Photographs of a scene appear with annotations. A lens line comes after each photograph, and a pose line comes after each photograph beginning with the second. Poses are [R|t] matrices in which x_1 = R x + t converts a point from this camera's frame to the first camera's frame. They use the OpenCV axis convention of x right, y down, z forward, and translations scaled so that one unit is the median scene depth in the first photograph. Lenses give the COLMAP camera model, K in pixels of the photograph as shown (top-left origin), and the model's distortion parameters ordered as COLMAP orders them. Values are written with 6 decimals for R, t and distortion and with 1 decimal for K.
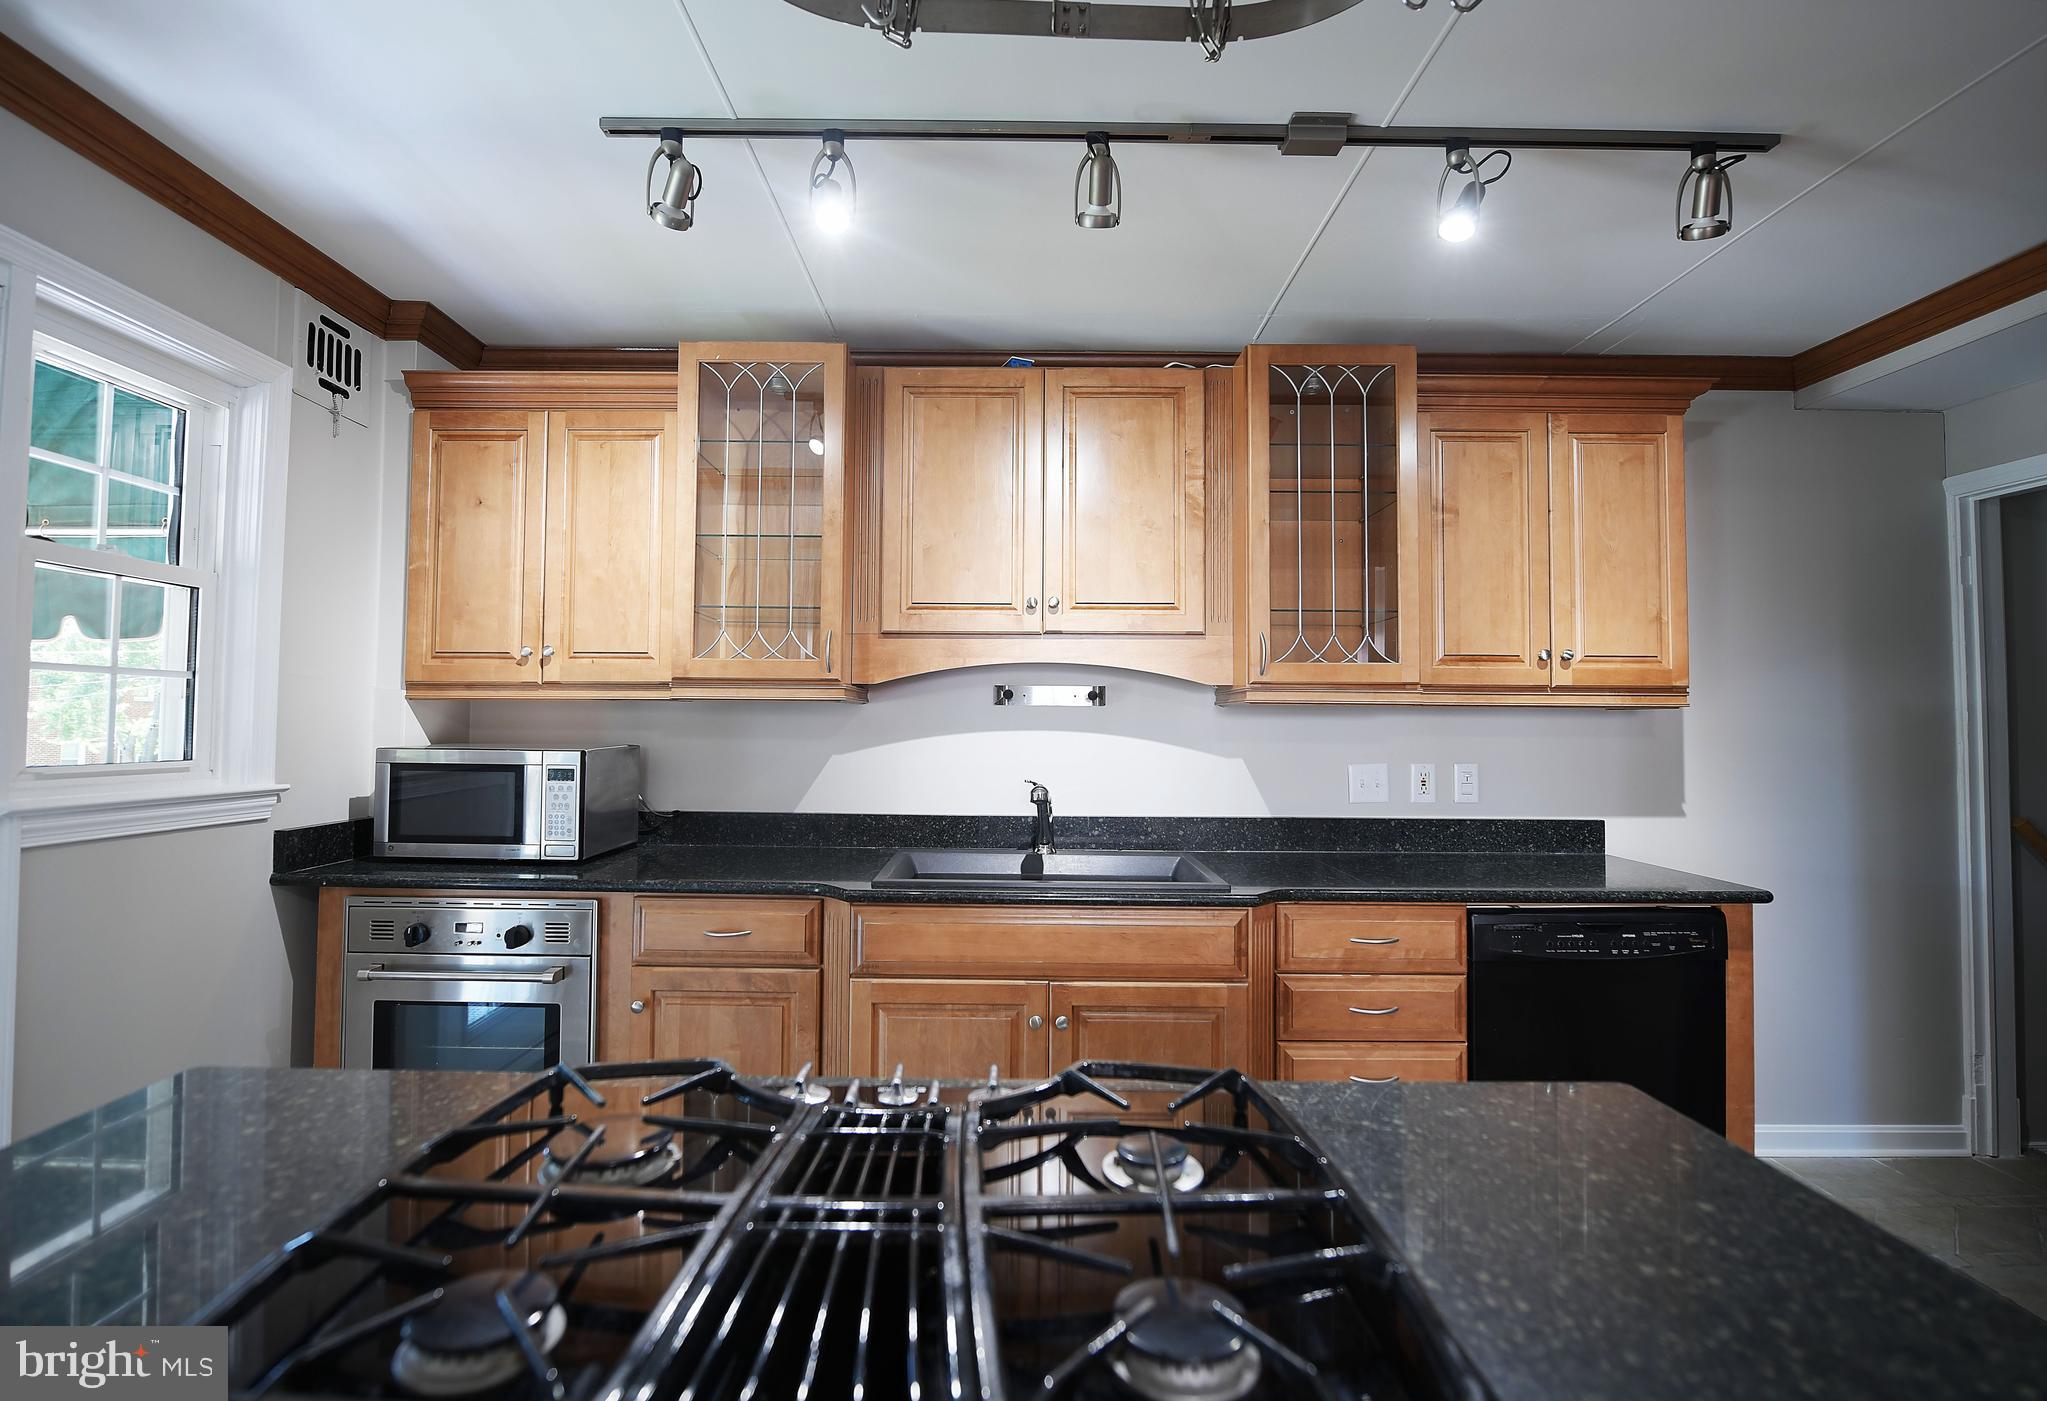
lens RADIAL K [[949.1, 0, 1002.4], [0, 949.1, 687.9], [0, 0, 1]] dist [-0.012436, -0.000417]
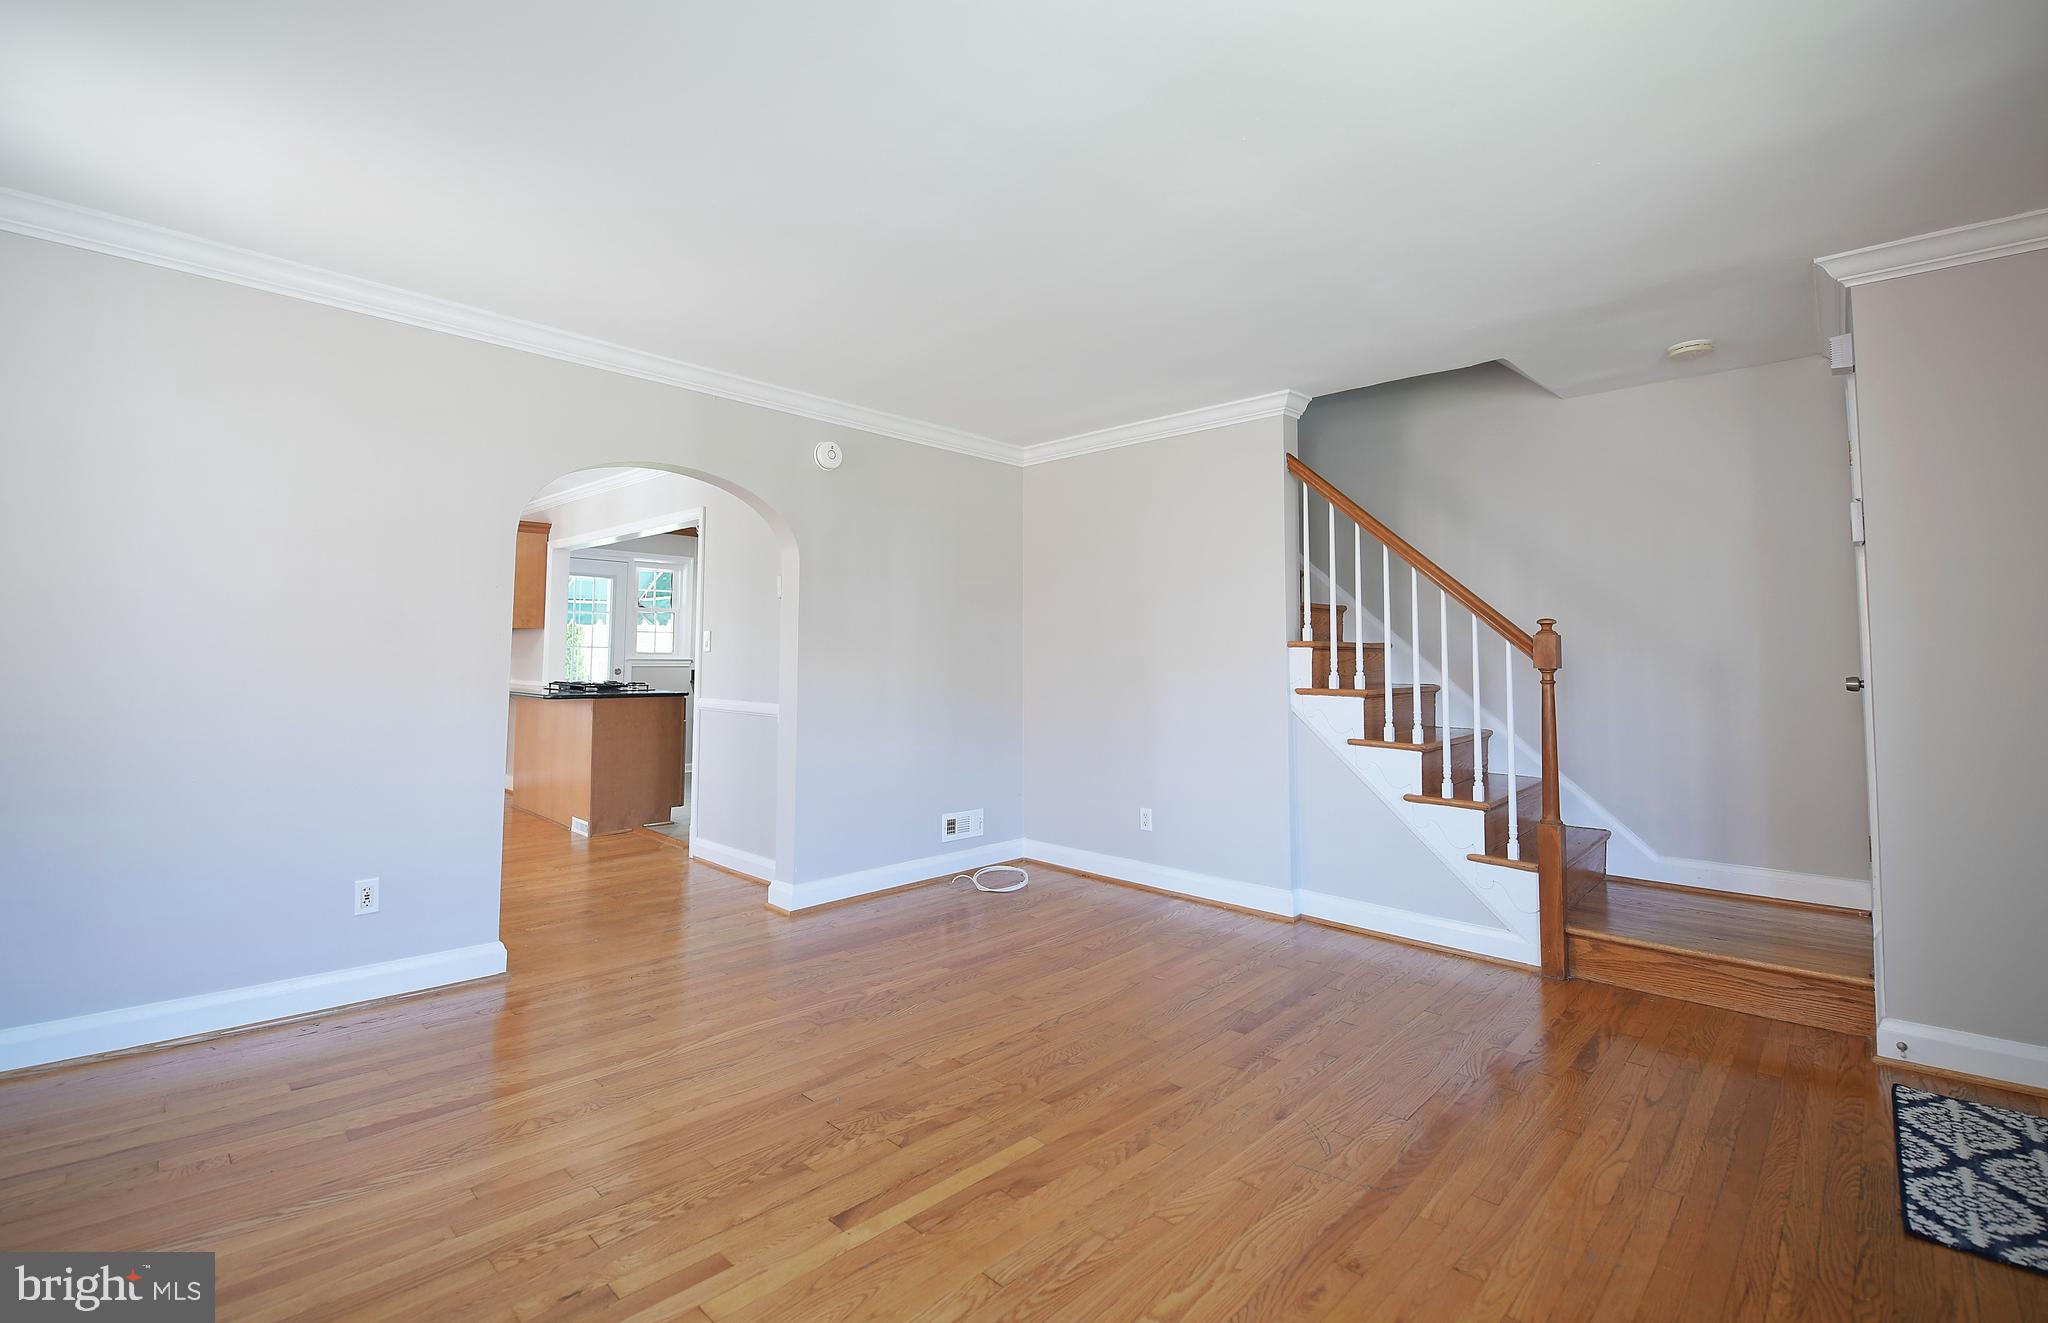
lens RADIAL K [[898.9, 0, 1001.4], [0, 898.9, 614.1], [0, 0, 1]] dist [-0.002772, -0.000240]
pose [[0.718058, -0.034124, -0.695146, 2.651838], [0.022511, 0.999413, -0.025808, 0.035028], [0.695619, 0.002883, 0.718405, -0.801162]]
